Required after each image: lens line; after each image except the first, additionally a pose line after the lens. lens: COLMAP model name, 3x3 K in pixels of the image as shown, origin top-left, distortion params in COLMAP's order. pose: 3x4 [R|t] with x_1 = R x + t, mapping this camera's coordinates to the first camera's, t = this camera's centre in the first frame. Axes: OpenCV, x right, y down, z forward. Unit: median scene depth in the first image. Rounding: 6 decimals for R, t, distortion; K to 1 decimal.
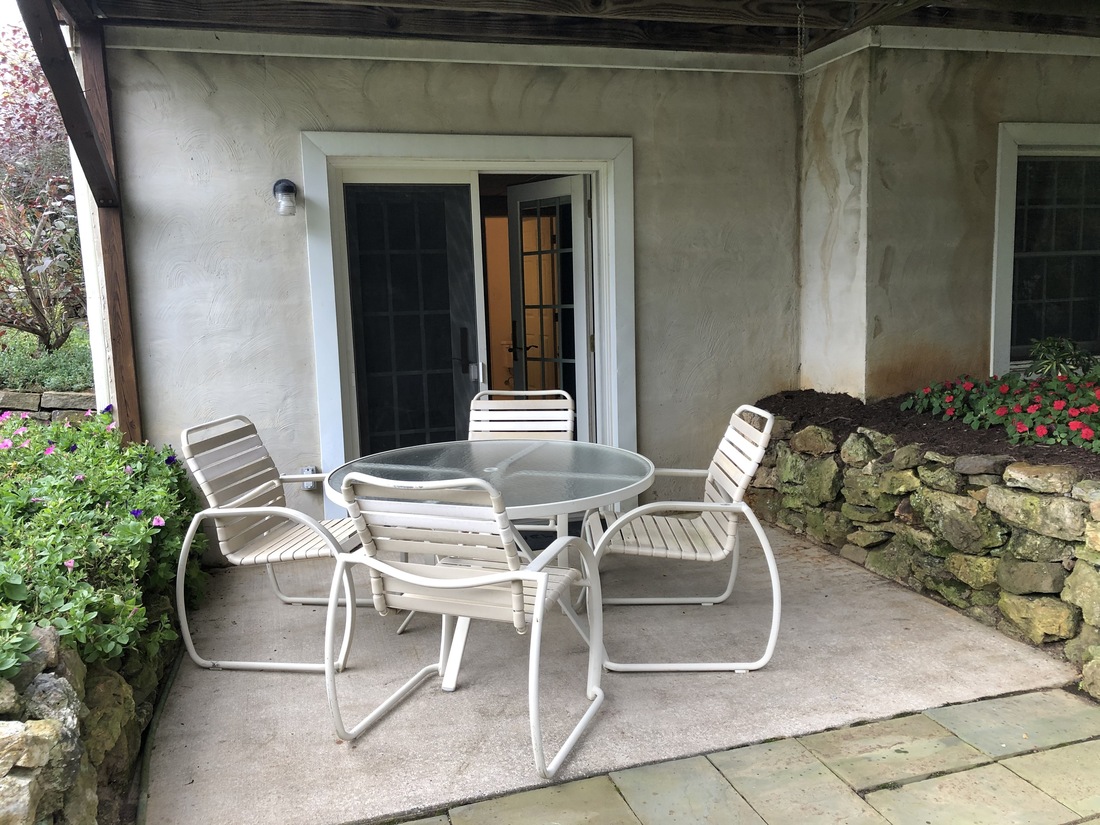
lens RADIAL K [[882.6, 0, 543.1], [0, 882.6, 413.6], [0, 0, 1]] dist [0.028248, -0.028729]
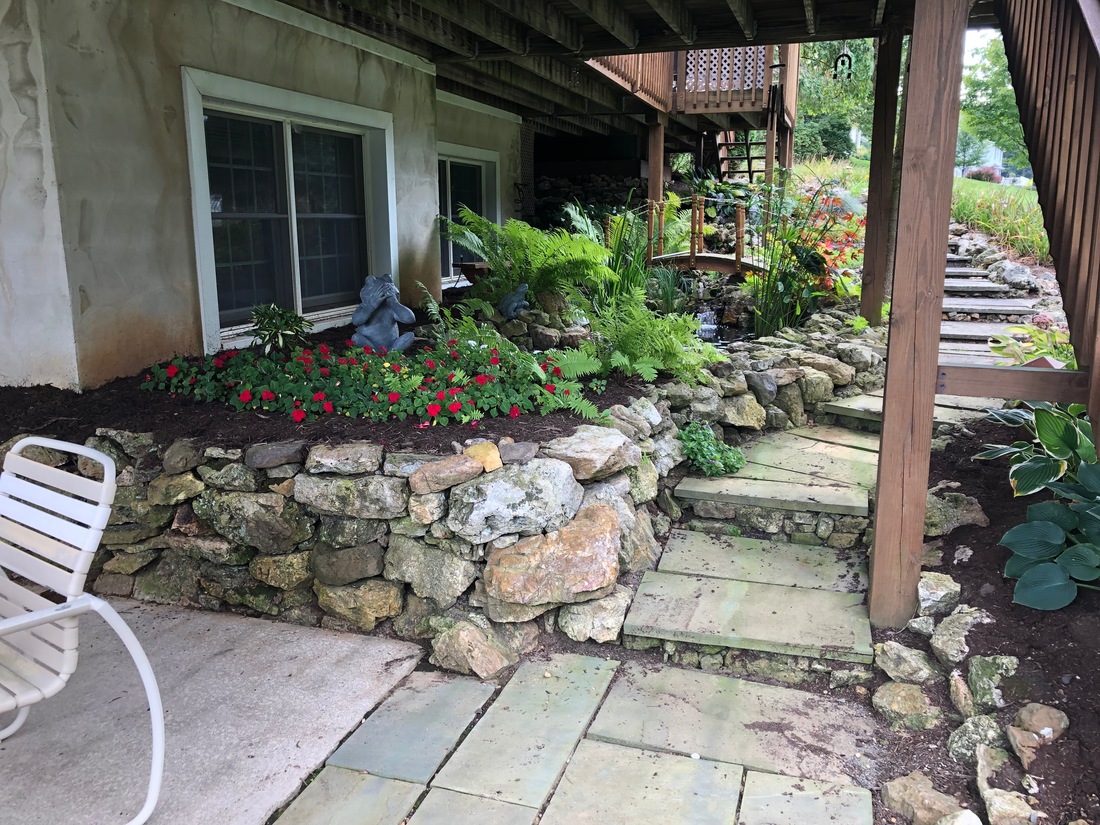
lens RADIAL K [[882.6, 0, 556.5], [0, 882.6, 413.0], [0, 0, 1]] dist [0.028248, -0.028729]
pose [[0.573477, -0.142823, 0.806676, -0.055697], [0.104877, 0.989383, 0.100613, -0.041314], [-0.812481, 0.026903, 0.582367, 0.236497]]
